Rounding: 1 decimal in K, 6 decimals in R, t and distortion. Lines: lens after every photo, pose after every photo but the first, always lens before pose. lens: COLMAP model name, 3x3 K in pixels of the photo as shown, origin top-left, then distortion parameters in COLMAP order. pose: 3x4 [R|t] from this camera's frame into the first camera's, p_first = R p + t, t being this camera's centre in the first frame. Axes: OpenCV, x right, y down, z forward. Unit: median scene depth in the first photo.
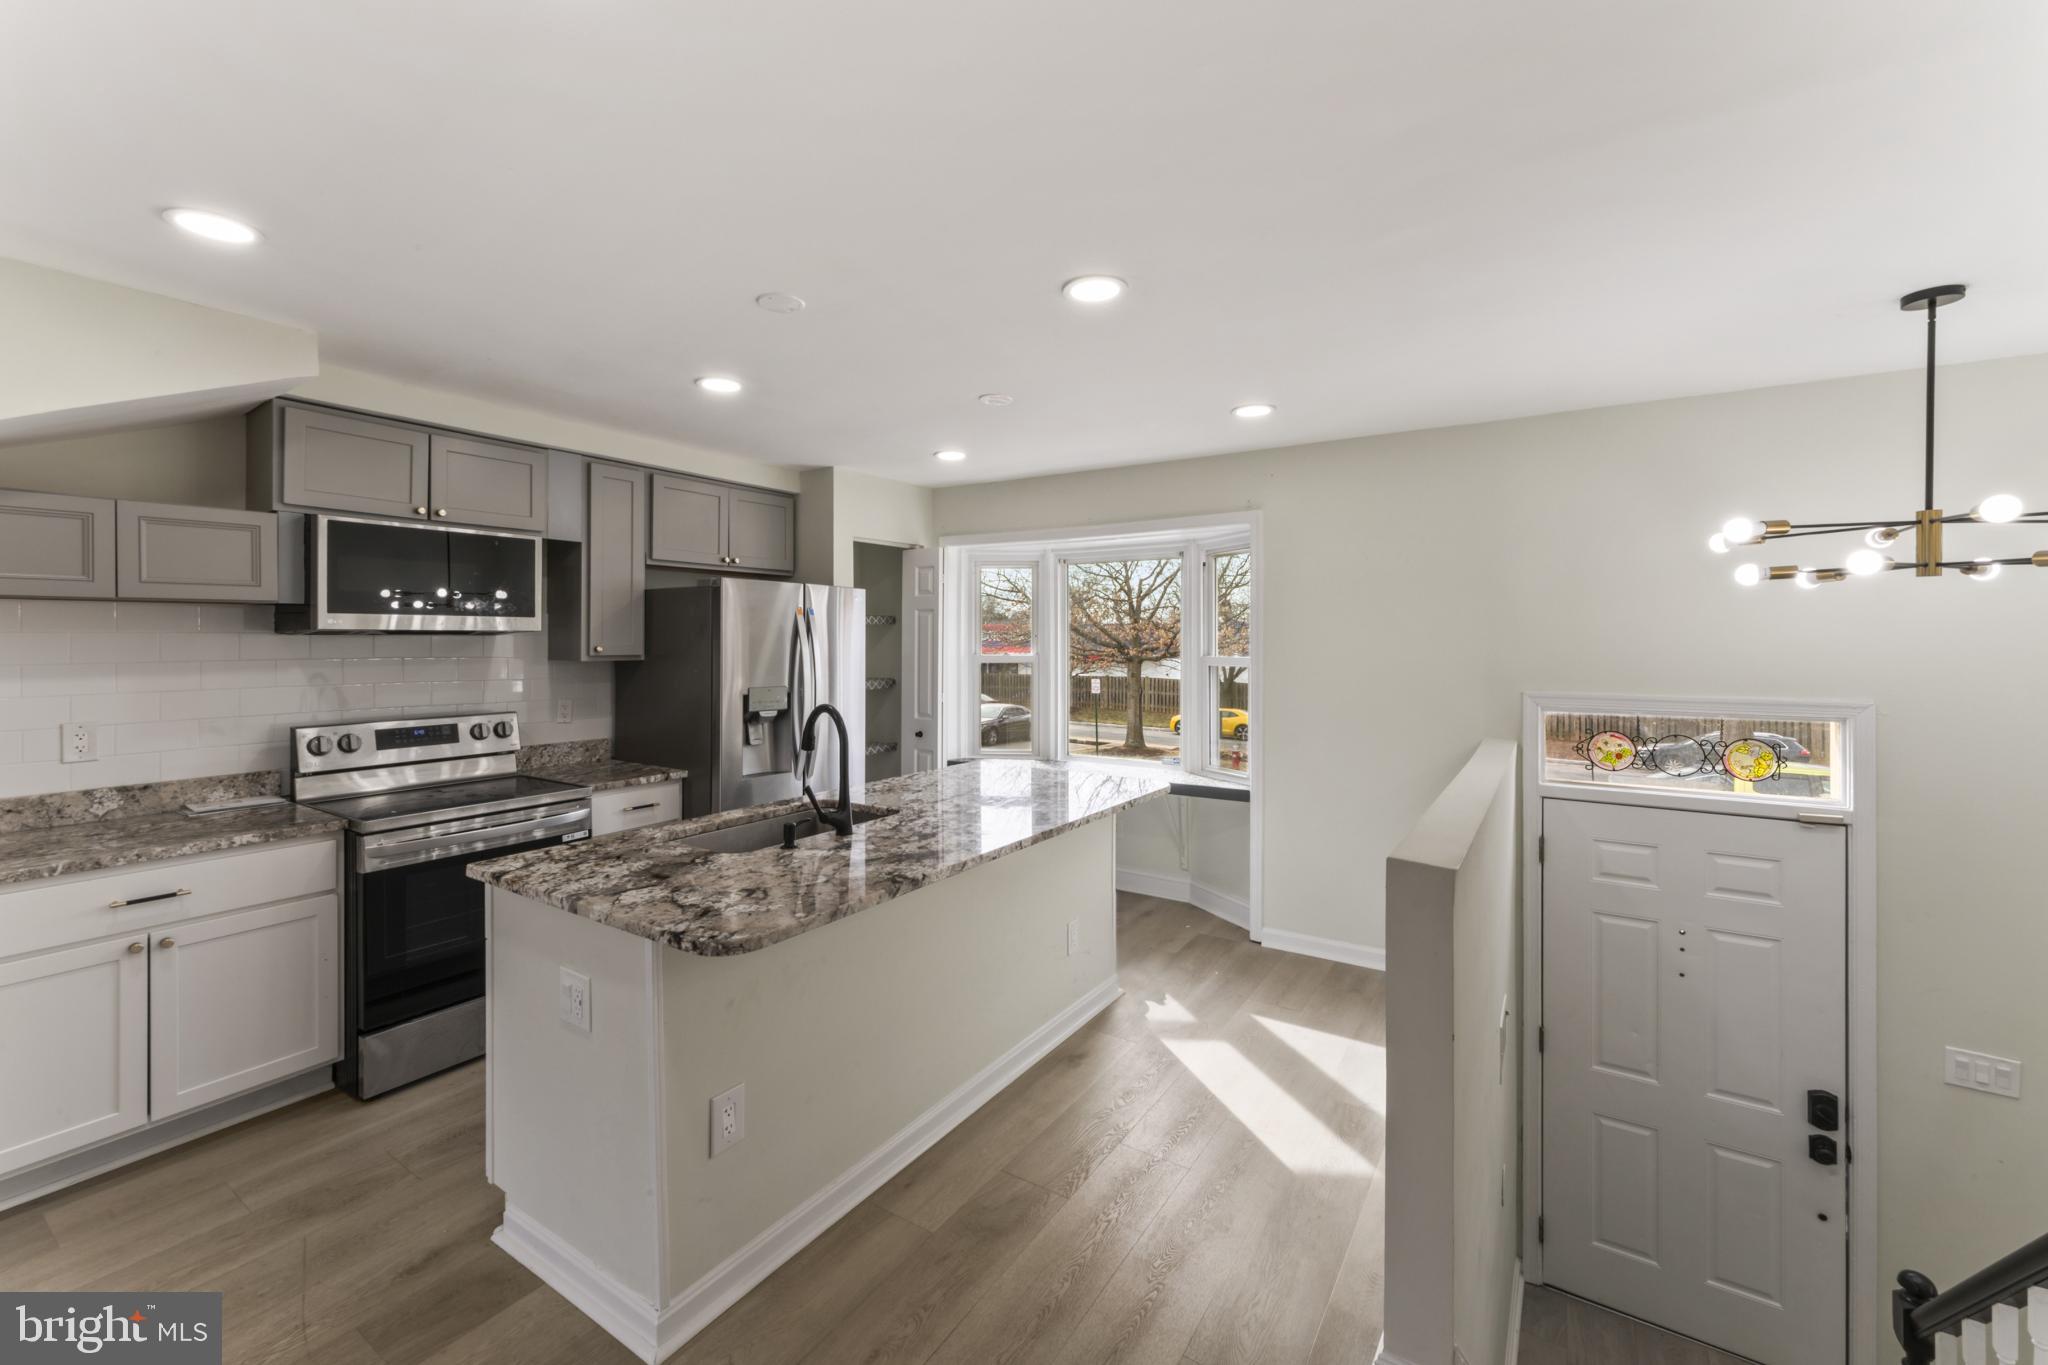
lens RADIAL K [[837.6, 0, 1013.6], [0, 837.6, 642.2], [0, 0, 1]] dist [0.002984, -0.000047]
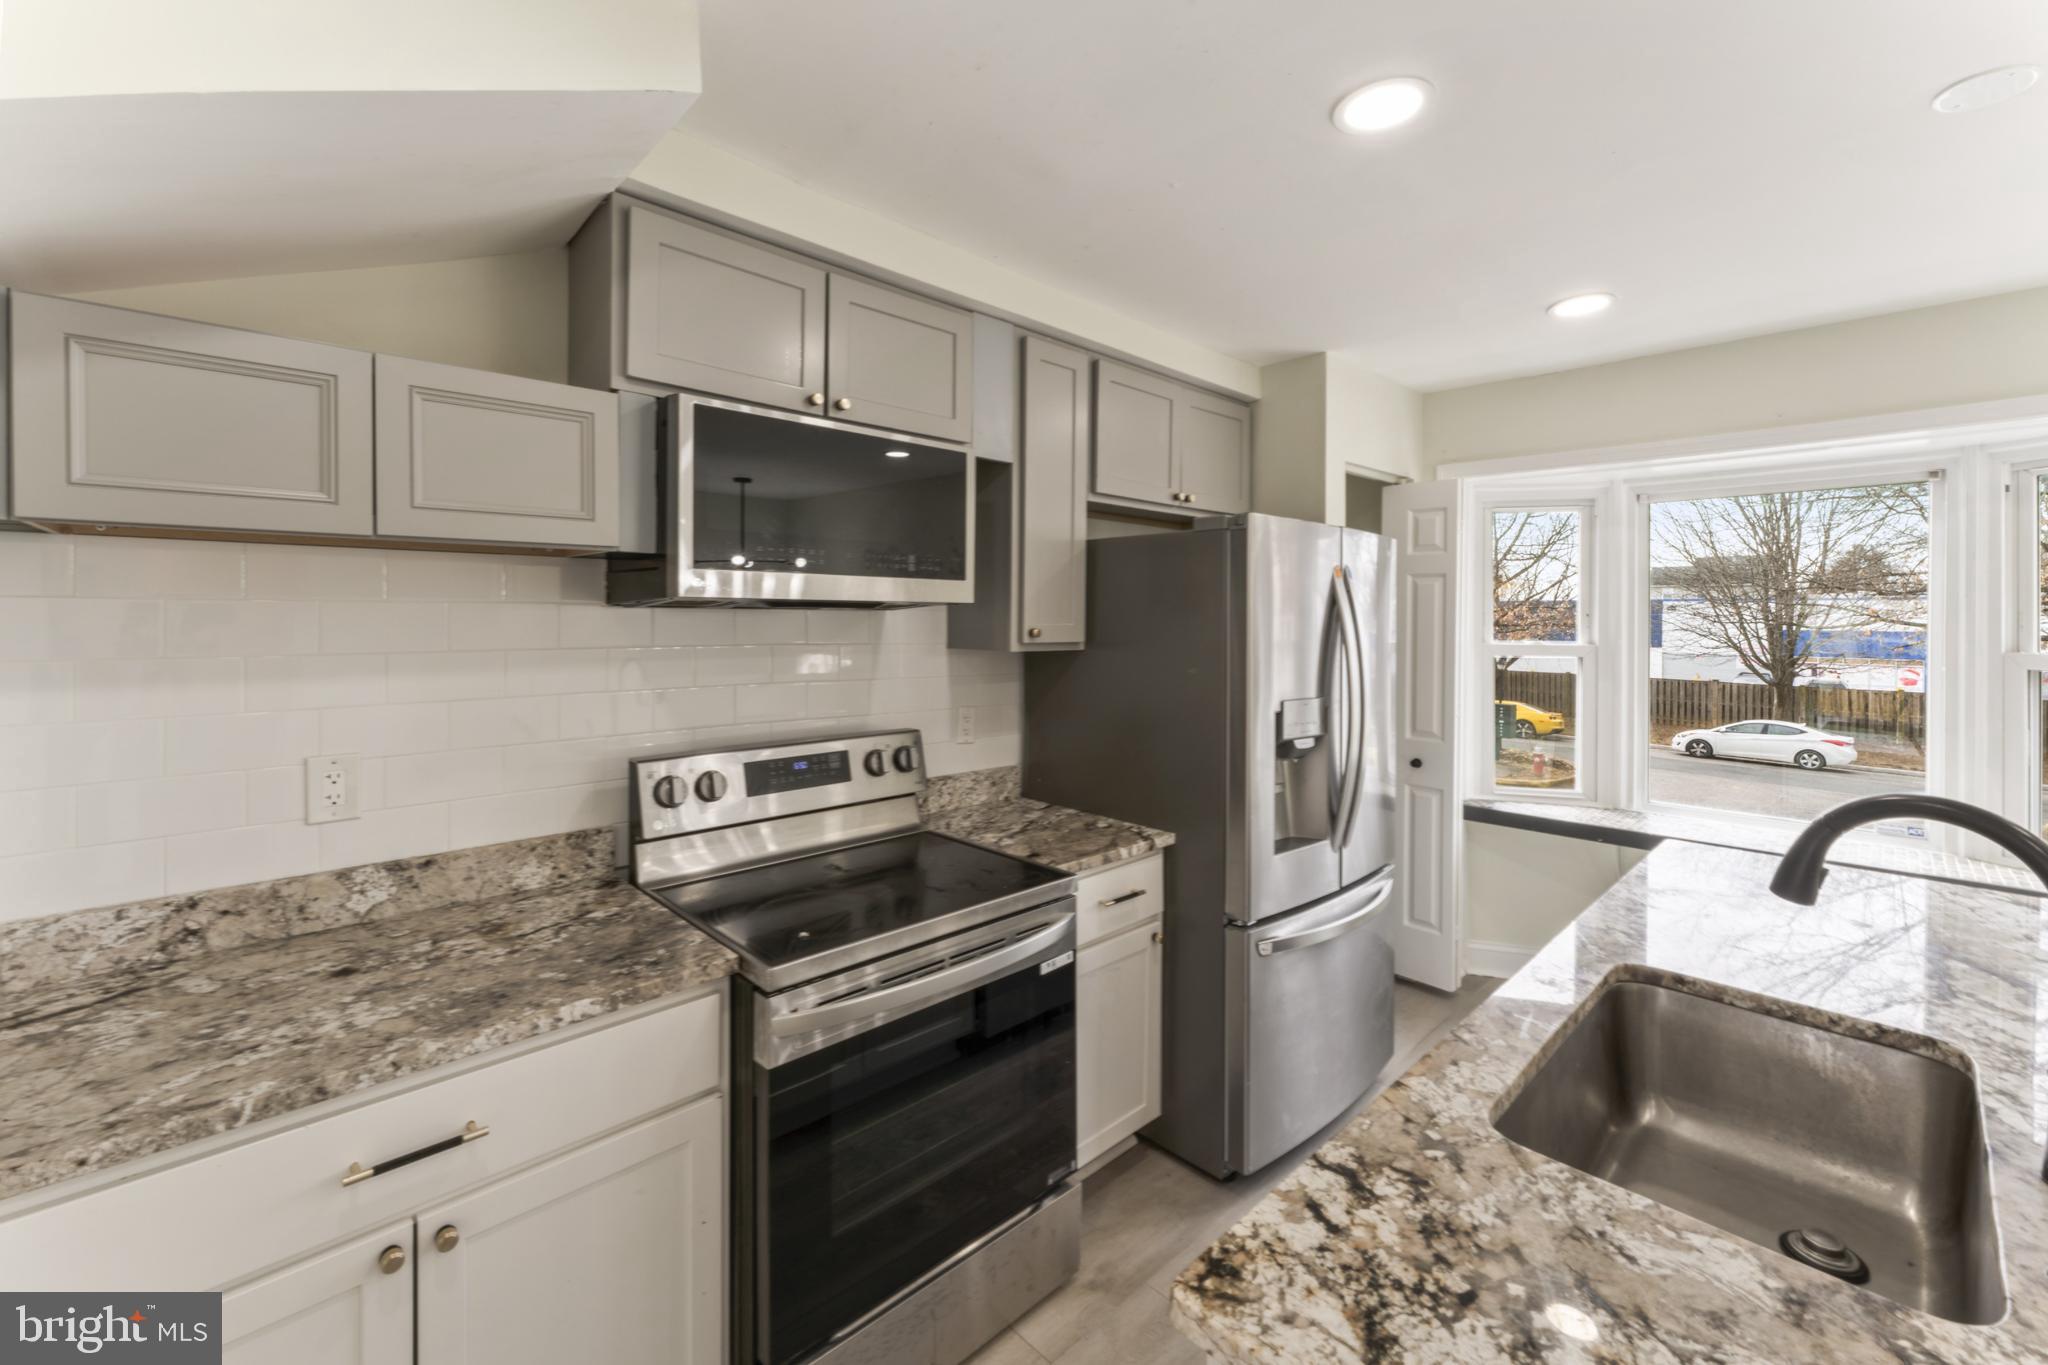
lens RADIAL K [[837.6, 0, 1014.4], [0, 837.6, 628.0], [0, 0, 1]] dist [0.002984, -0.000047]
pose [[0.974985, 0.007094, -0.222156, -0.462475], [-0.005552, 0.999956, 0.007565, 0.000145], [0.222199, -0.006142, 0.974982, 0.478071]]
